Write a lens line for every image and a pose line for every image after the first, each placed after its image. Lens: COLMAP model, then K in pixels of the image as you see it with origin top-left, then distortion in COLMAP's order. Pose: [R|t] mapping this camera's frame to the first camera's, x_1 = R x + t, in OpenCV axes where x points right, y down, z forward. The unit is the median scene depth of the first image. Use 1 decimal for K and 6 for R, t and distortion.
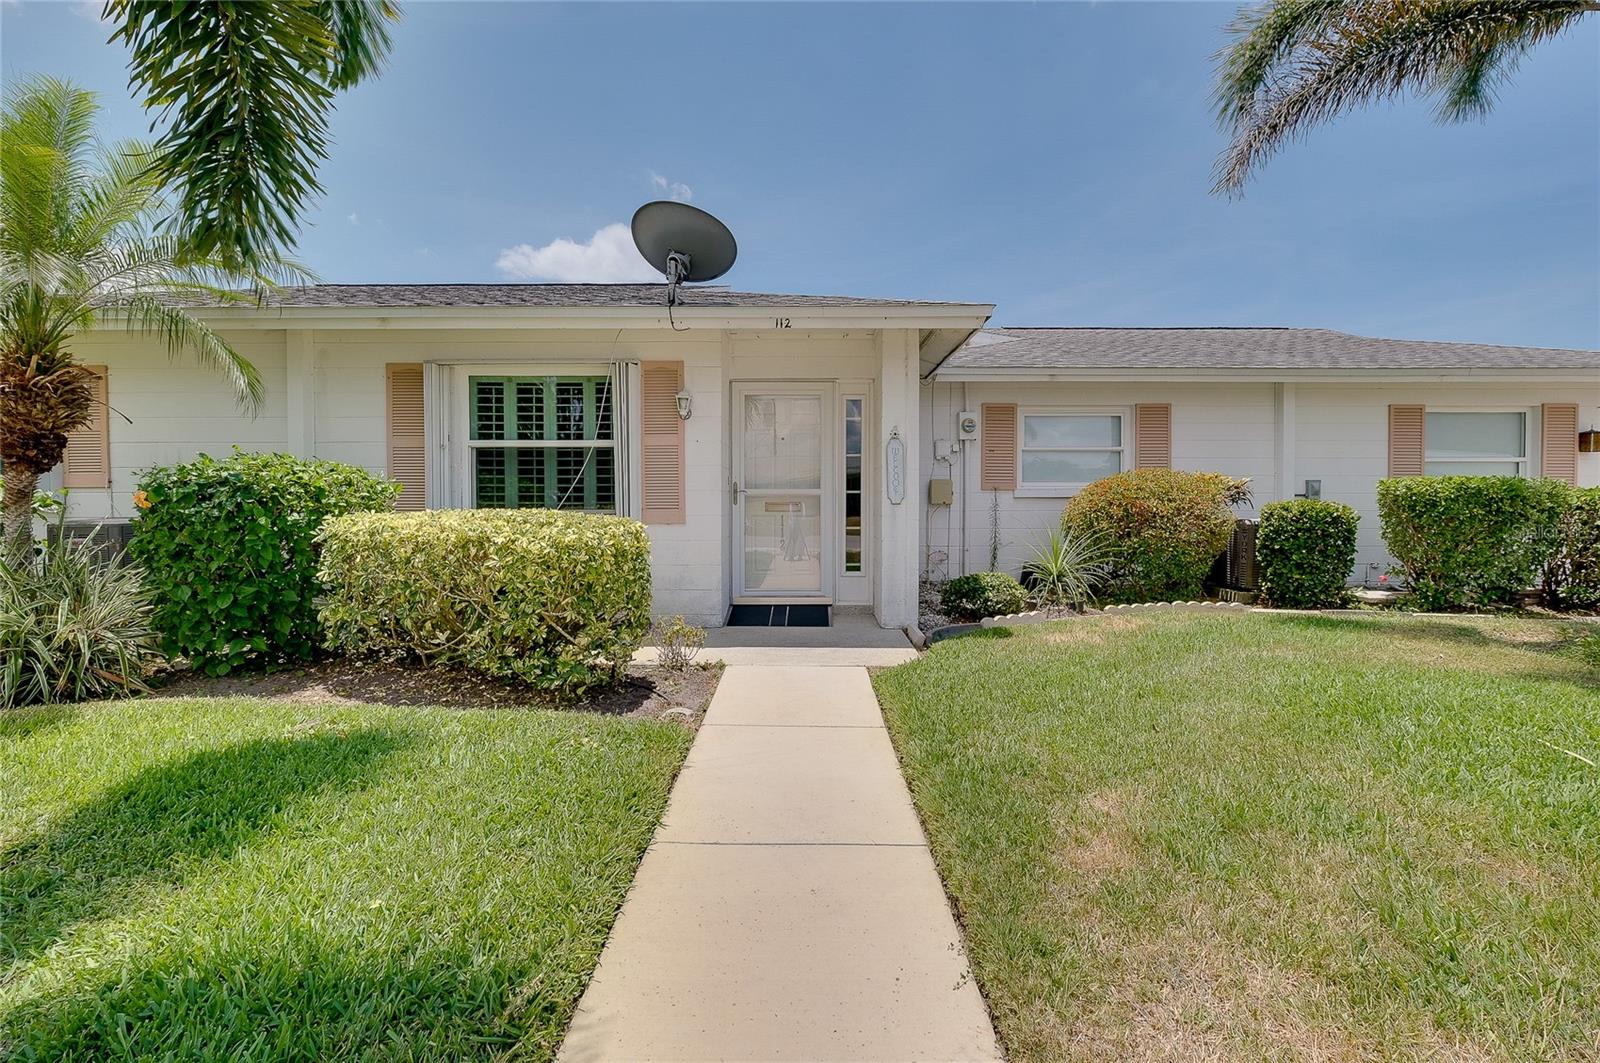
lens RADIAL K [[731.0, 0, 805.4], [0, 731.0, 516.3], [0, 0, 1]] dist [0.000248, -0.000079]
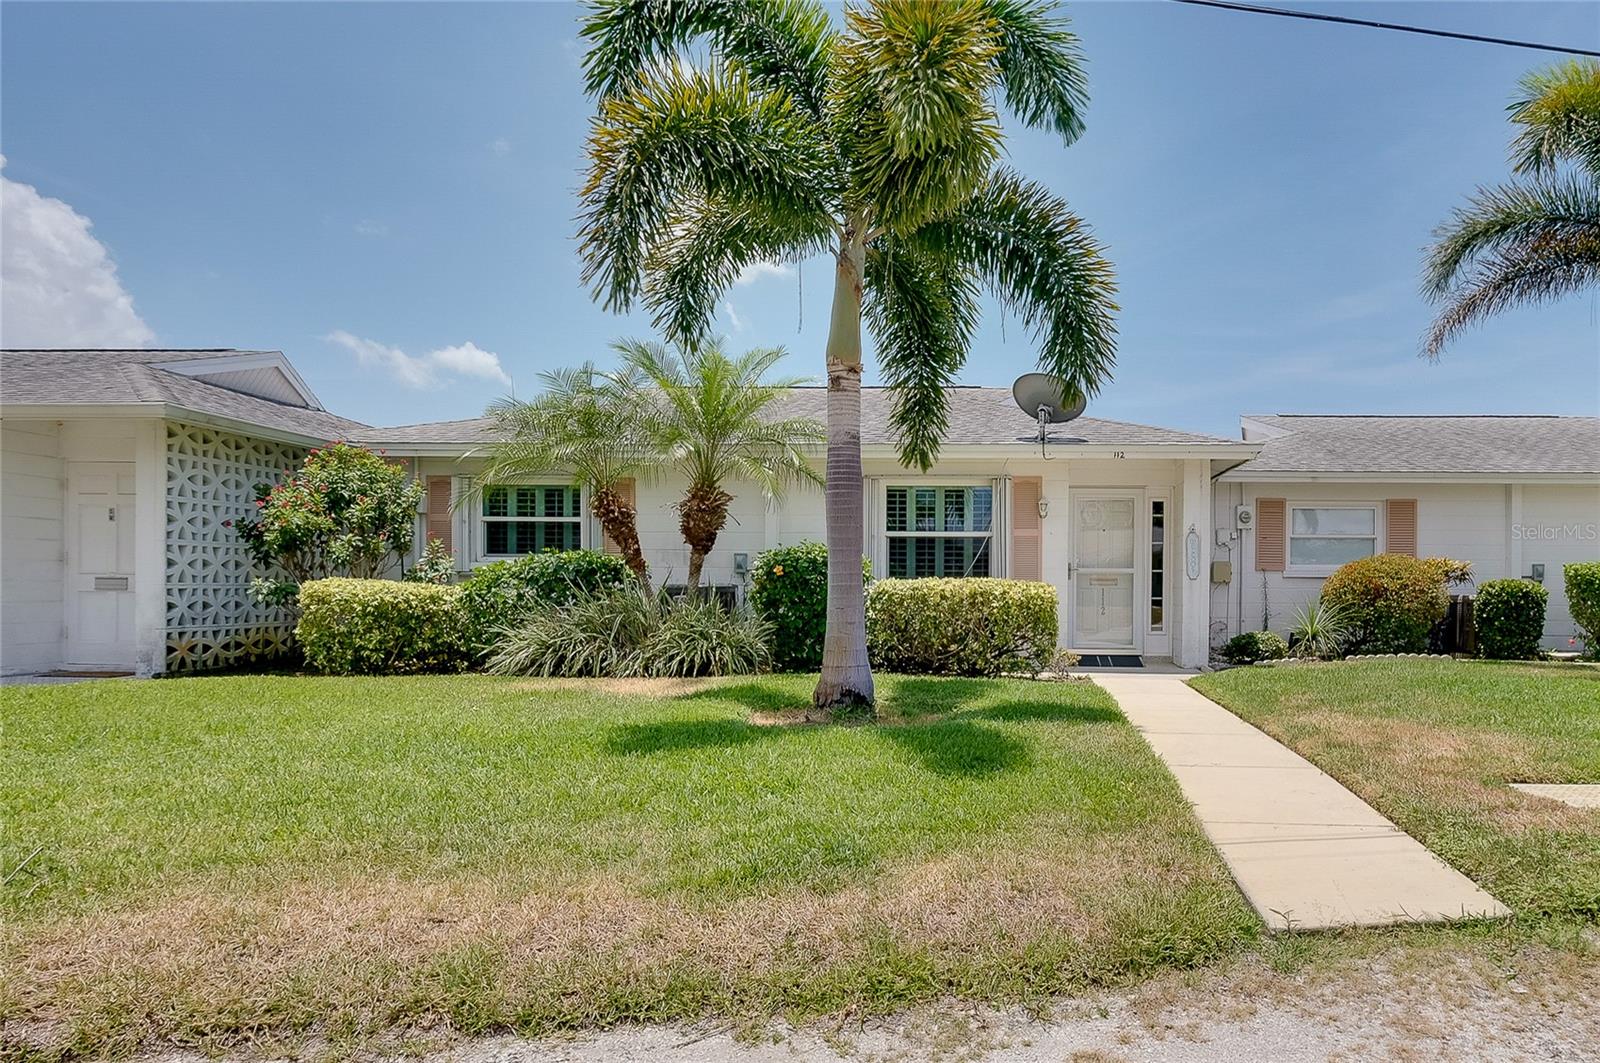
lens RADIAL K [[1157.6, 0, 959.0], [0, 1157.6, 598.7], [0, 0, 1]] dist [-0.011542, -0.002254]
pose [[0.999726, 0.007064, -0.022308, -0.274715], [-0.007430, 0.999839, -0.016362, 0.060346], [0.022189, 0.016523, 0.999617, -1.226959]]
